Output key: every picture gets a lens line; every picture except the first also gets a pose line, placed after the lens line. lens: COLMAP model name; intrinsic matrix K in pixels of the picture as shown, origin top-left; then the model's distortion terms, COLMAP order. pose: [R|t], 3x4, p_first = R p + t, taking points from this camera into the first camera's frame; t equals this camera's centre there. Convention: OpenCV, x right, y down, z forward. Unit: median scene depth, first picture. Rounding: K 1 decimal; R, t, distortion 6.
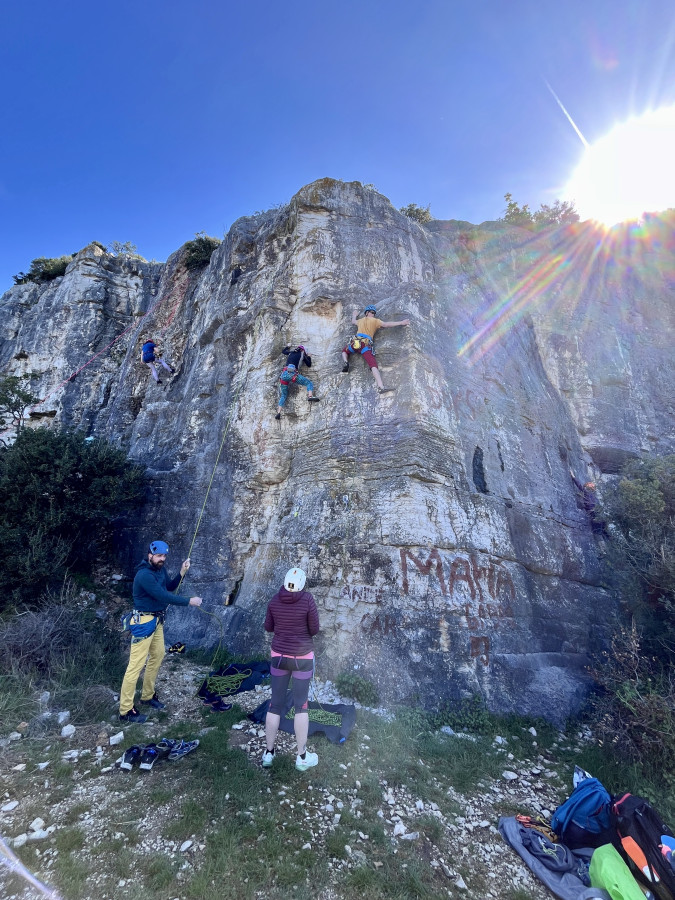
lens RADIAL K [[365.6, 0, 337.8], [0, 365.6, 451.8], [0, 0, 1]] dist [-0.001499, -0.000861]
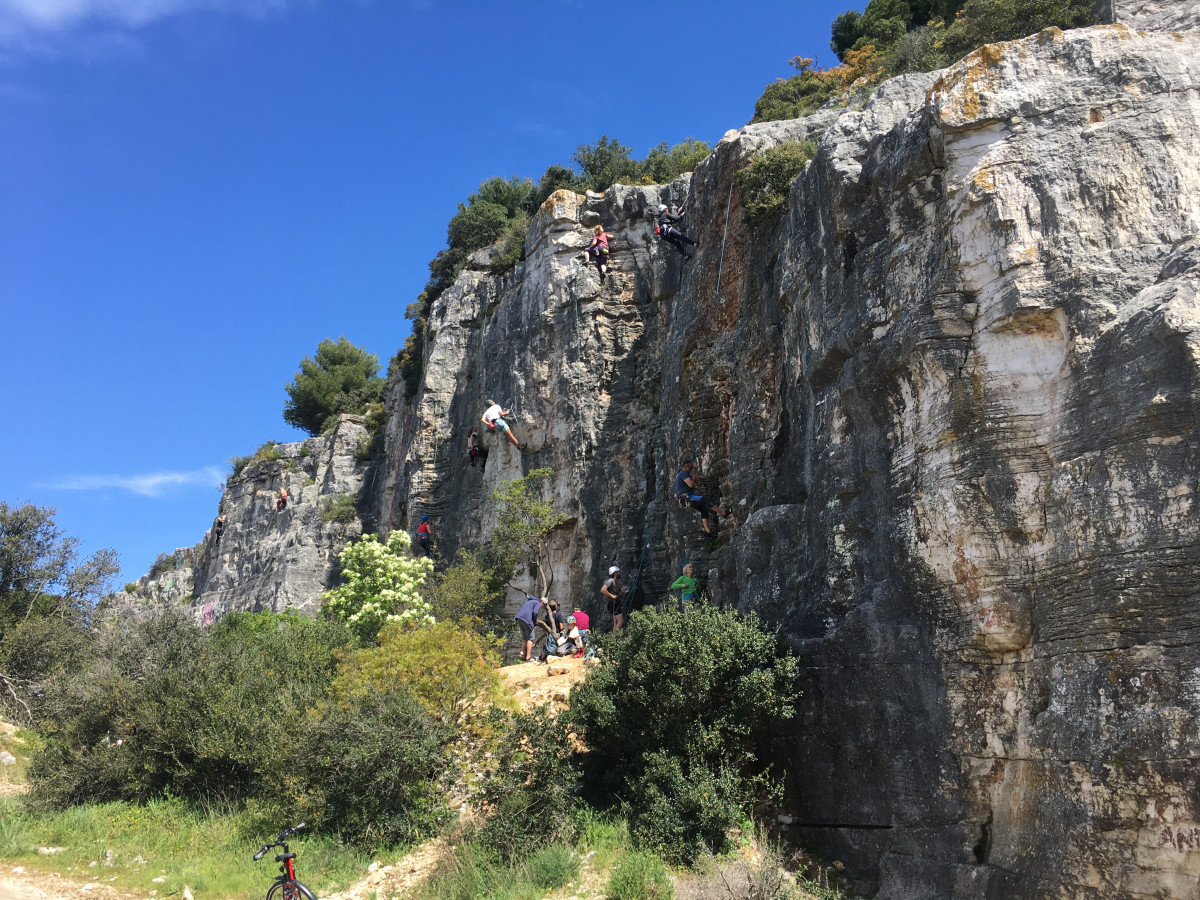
lens RADIAL K [[1033.1, 0, 584.1], [0, 1033.1, 443.6], [0, 0, 1]] dist [0.085669, -0.123892]
pose [[0.824489, -0.205637, -0.527192, 0.200304], [0.197906, 0.977587, -0.071808, -0.238757], [0.530142, -0.045130, 0.846707, -0.704649]]
